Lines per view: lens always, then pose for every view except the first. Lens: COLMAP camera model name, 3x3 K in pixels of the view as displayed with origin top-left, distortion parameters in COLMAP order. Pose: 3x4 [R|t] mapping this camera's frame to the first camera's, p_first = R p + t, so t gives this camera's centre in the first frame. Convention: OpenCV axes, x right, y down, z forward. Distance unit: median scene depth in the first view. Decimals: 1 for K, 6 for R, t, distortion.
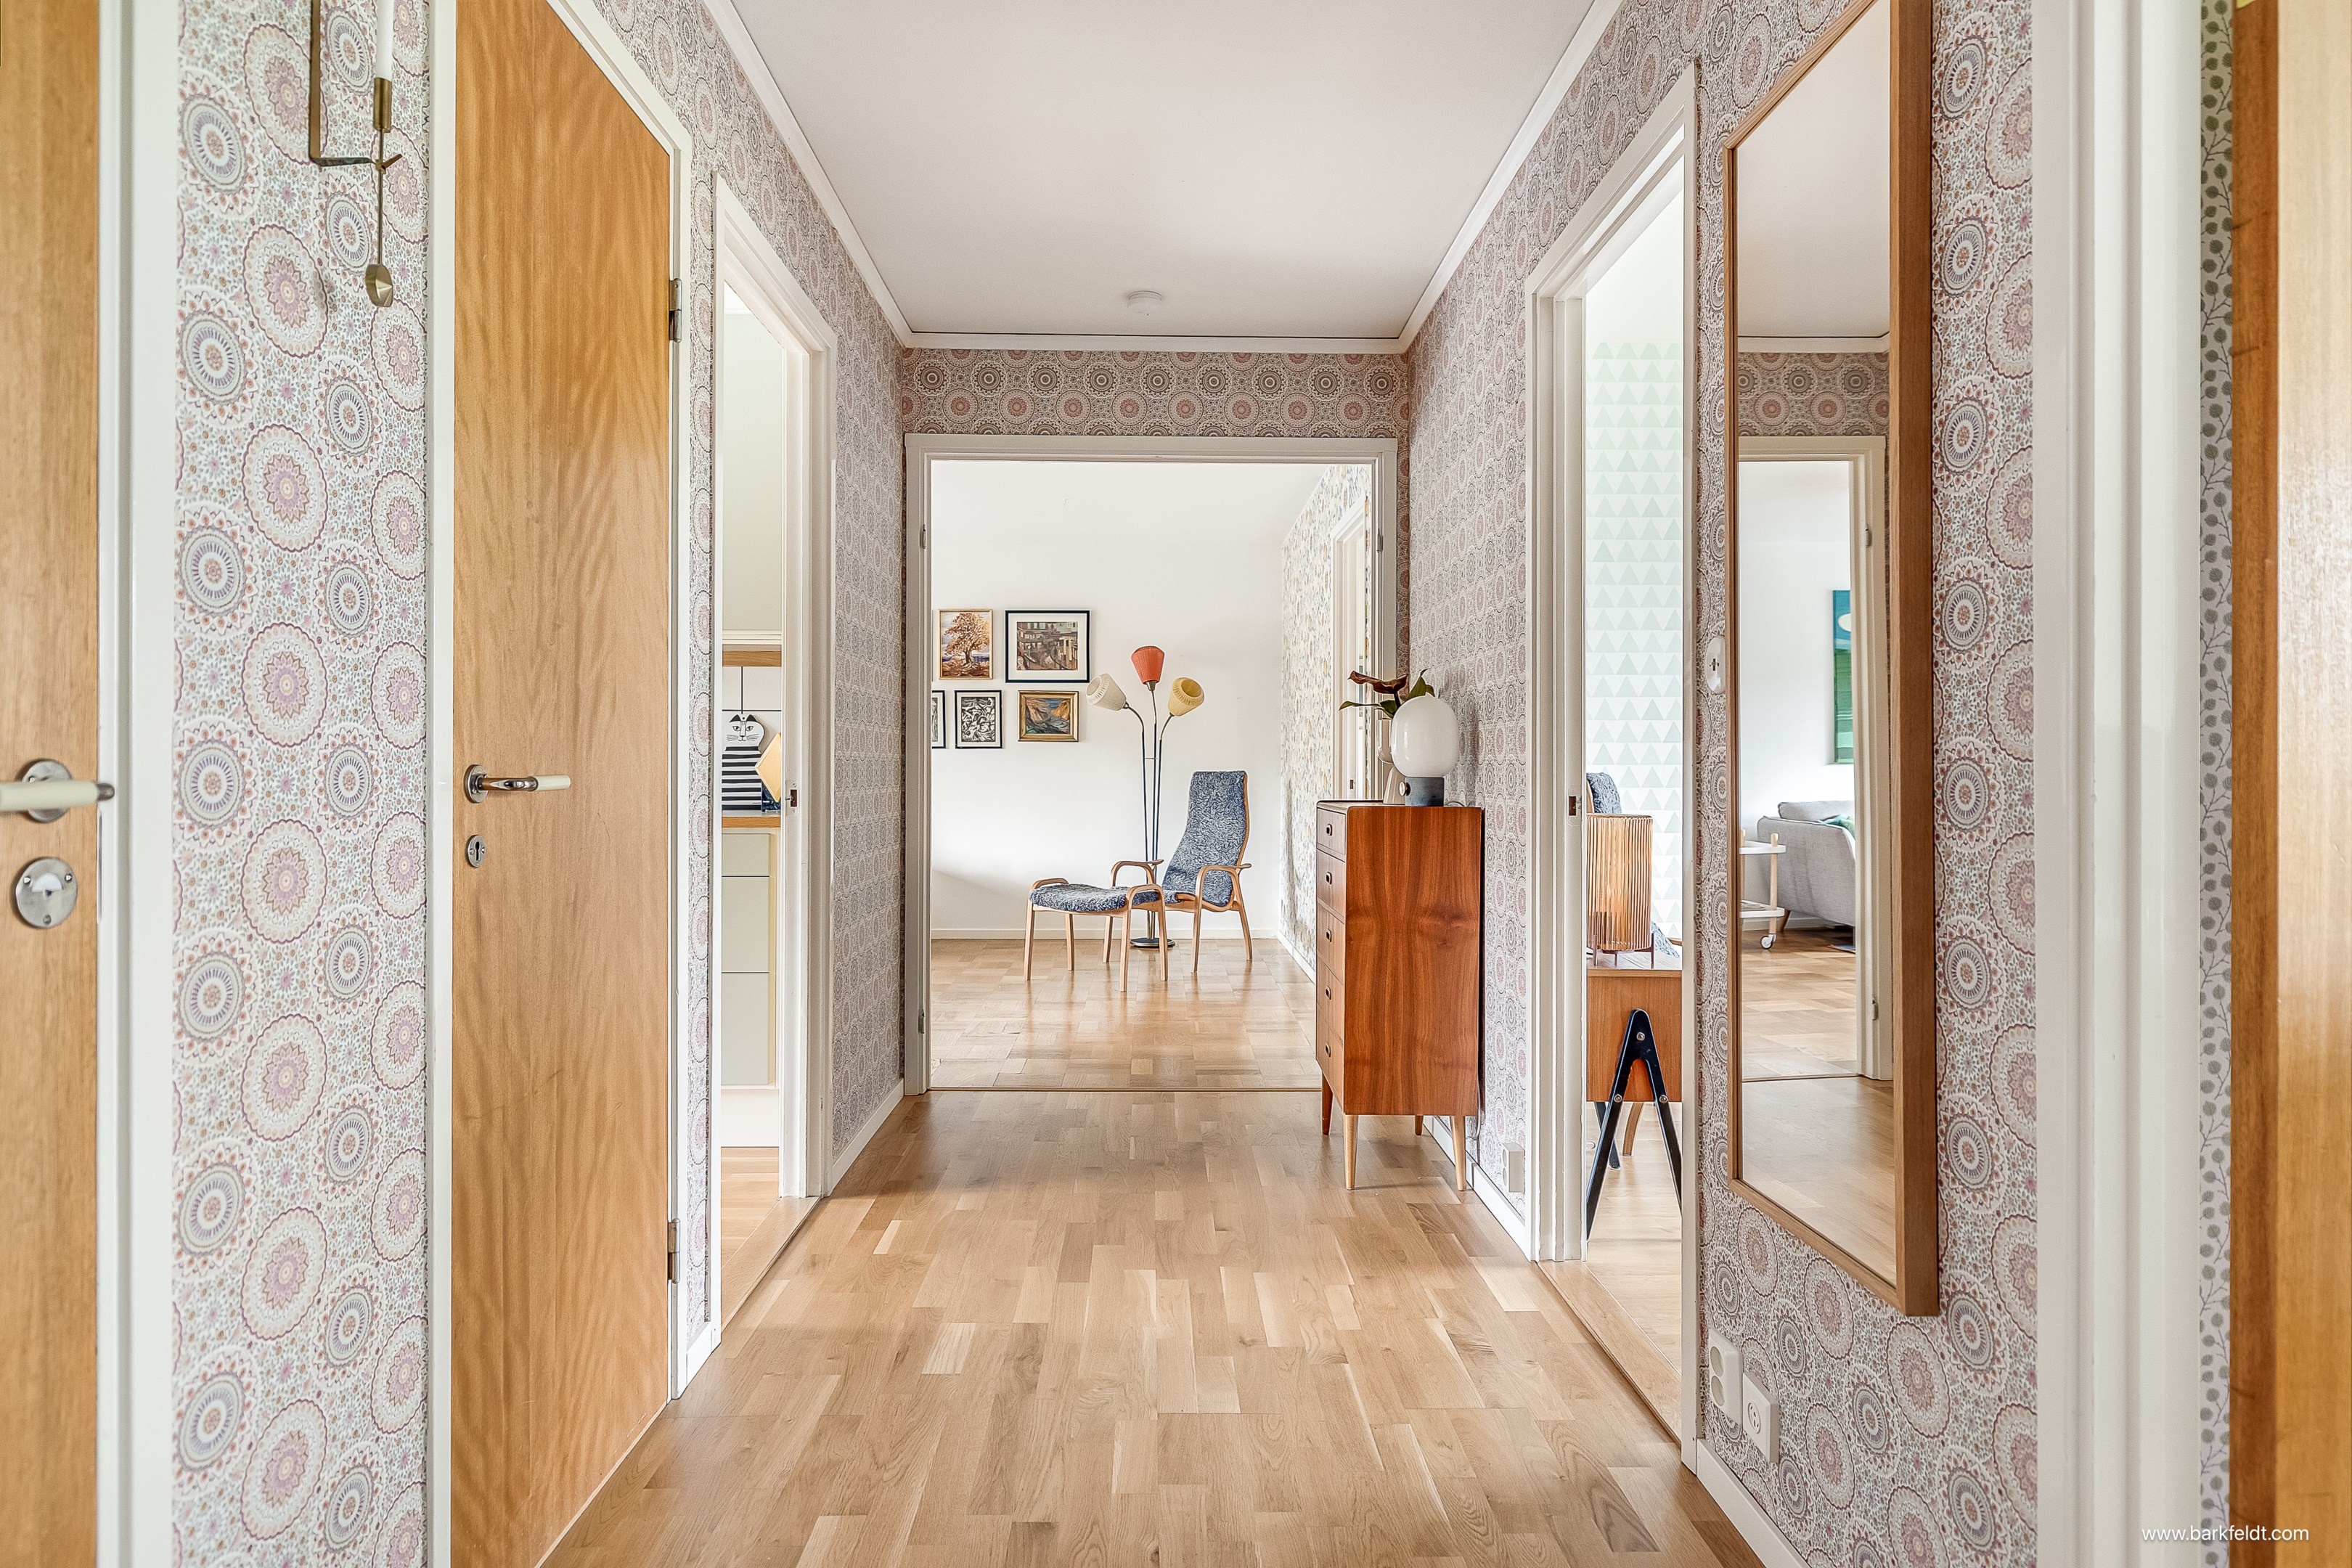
lens RADIAL K [[1271.9, 0, 1179.3], [0, 1271.9, 775.5], [0, 0, 1]] dist [-0.008533, 0.001100]
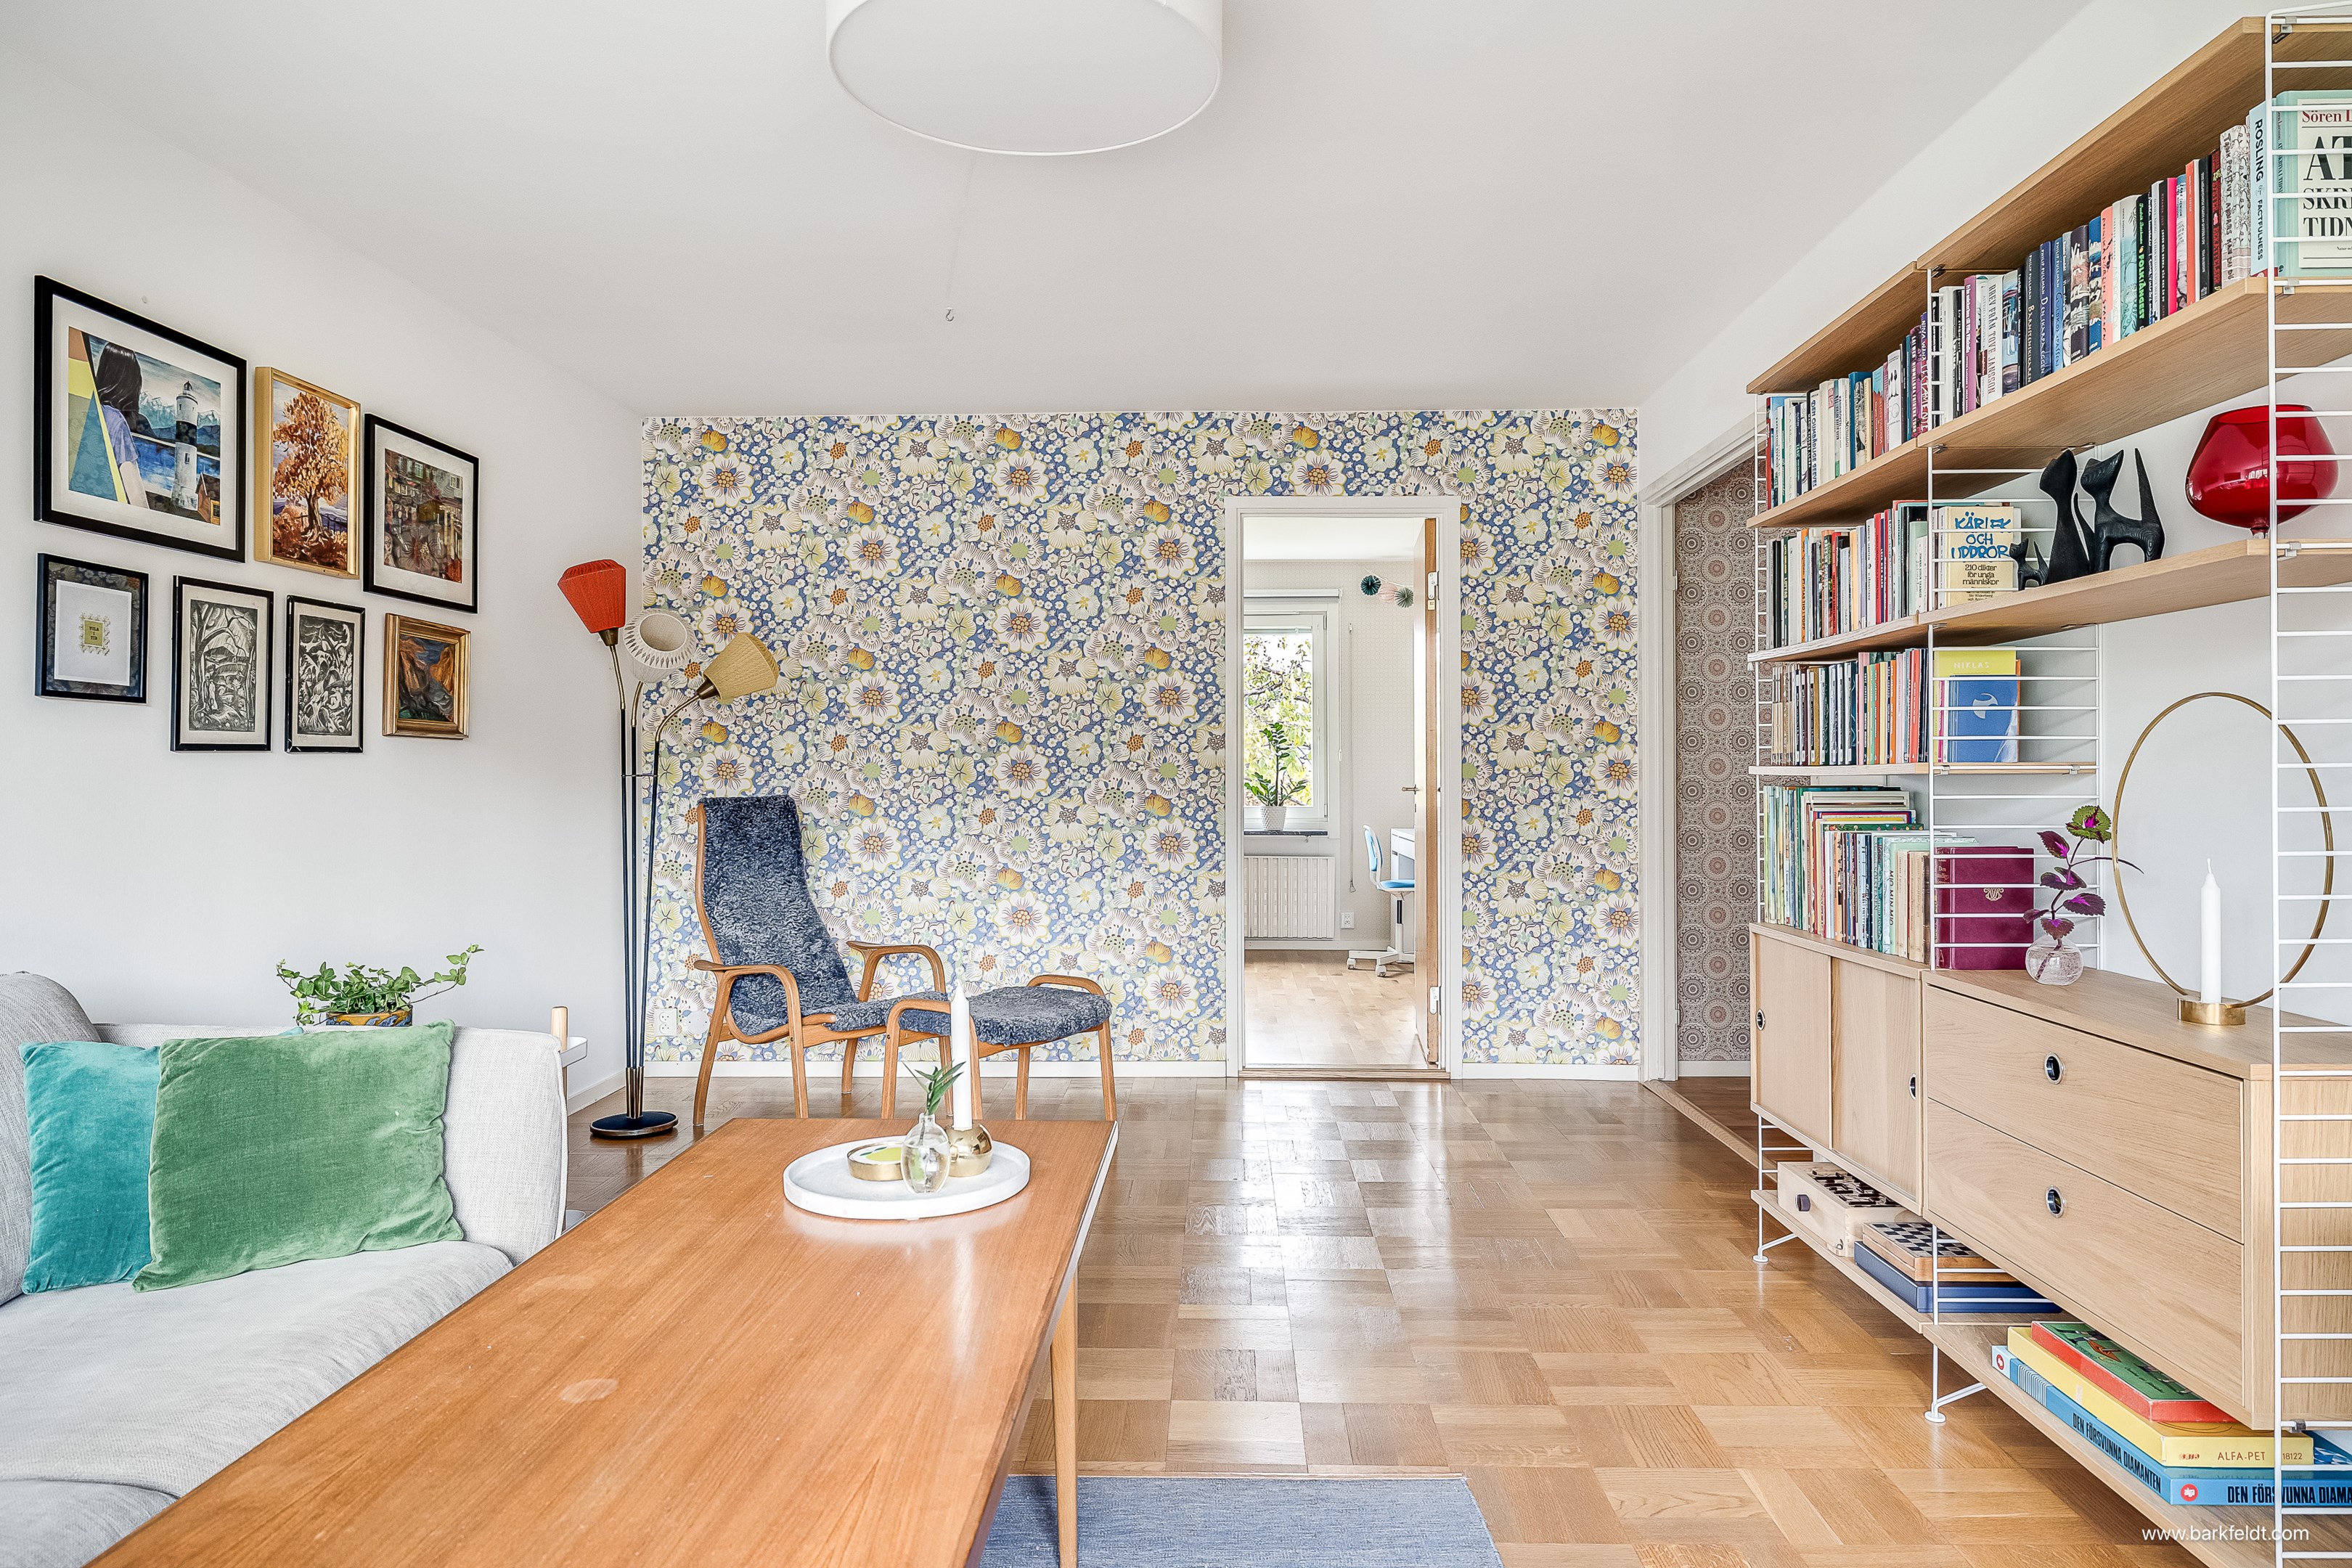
lens RADIAL K [[1424.9, 0, 1185.8], [0, 1424.9, 778.5], [0, 0, 1]] dist [-0.001629, -0.000494]
pose [[0.054109, -0.006231, 0.998516, -0.699027], [0.005562, 0.999967, 0.005938, -0.016768], [-0.998520, 0.005232, 0.054141, 0.859365]]
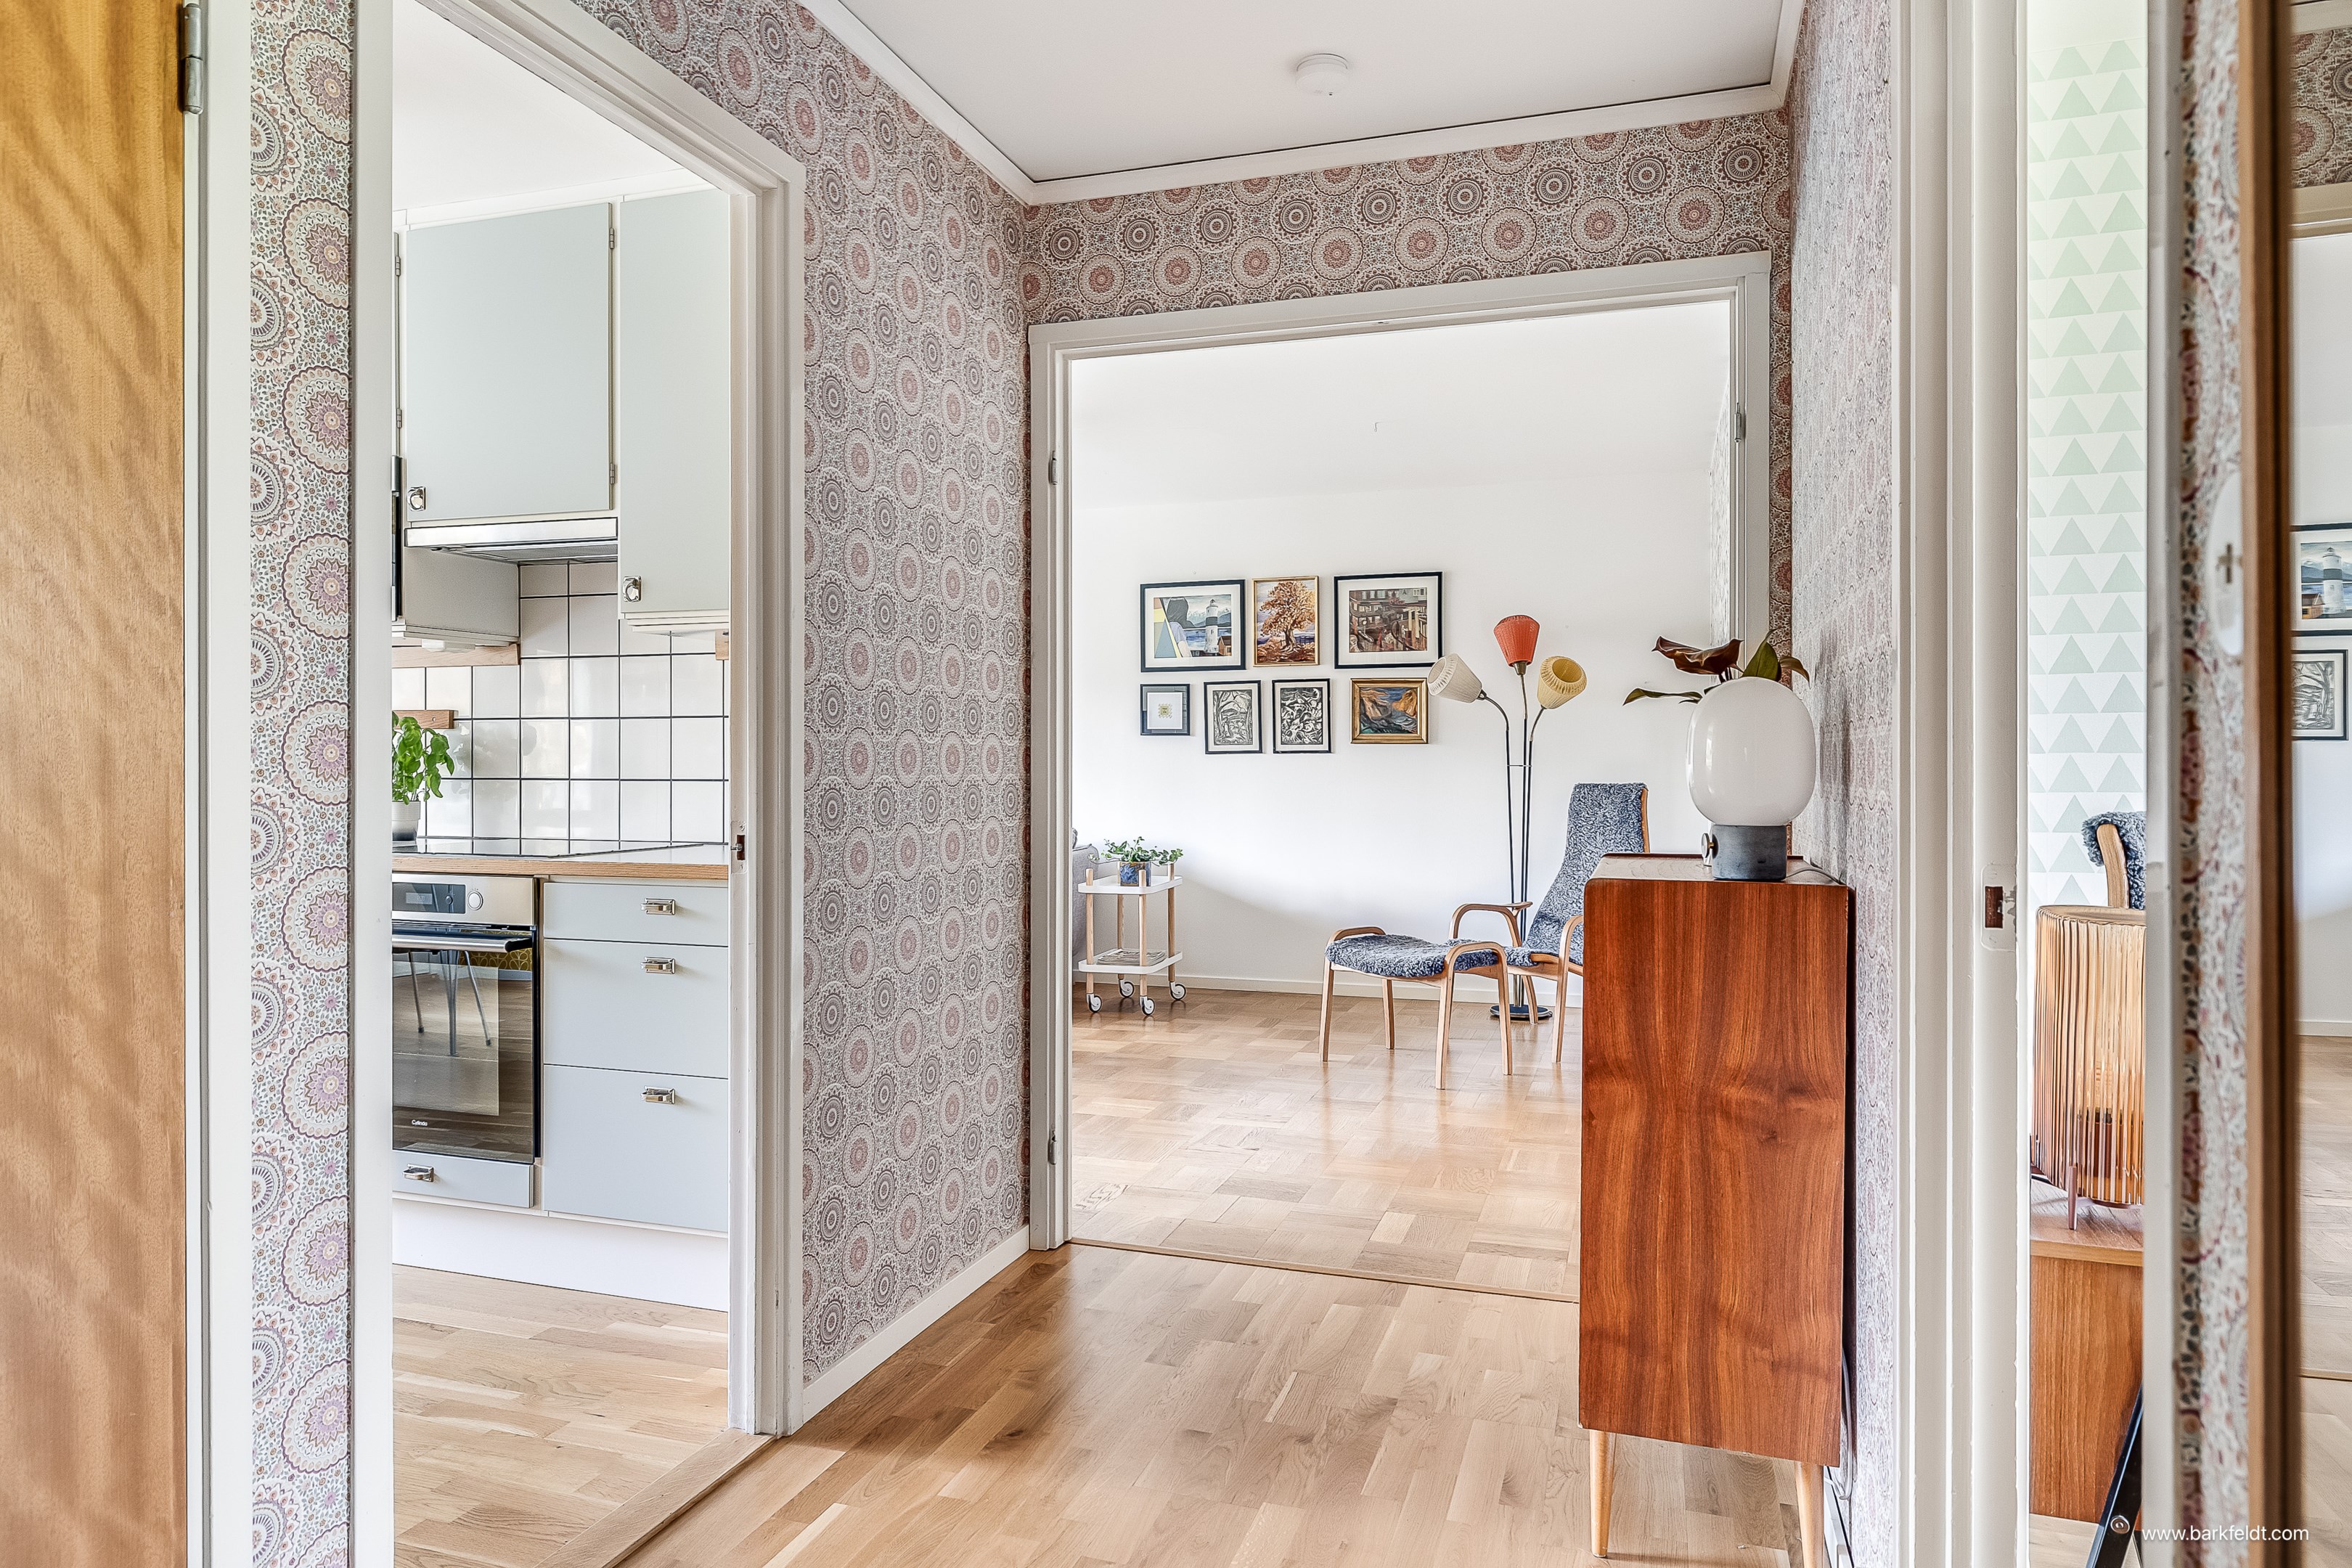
lens RADIAL K [[1424.9, 0, 1189.0], [0, 1424.9, 774.1], [0, 0, 1]] dist [-0.001629, -0.000494]
pose [[0.943839, 0.000826, -0.330406, 0.083450], [-0.000486, 0.999999, 0.001113, -0.010650], [0.330407, -0.000890, 0.943838, 0.167515]]
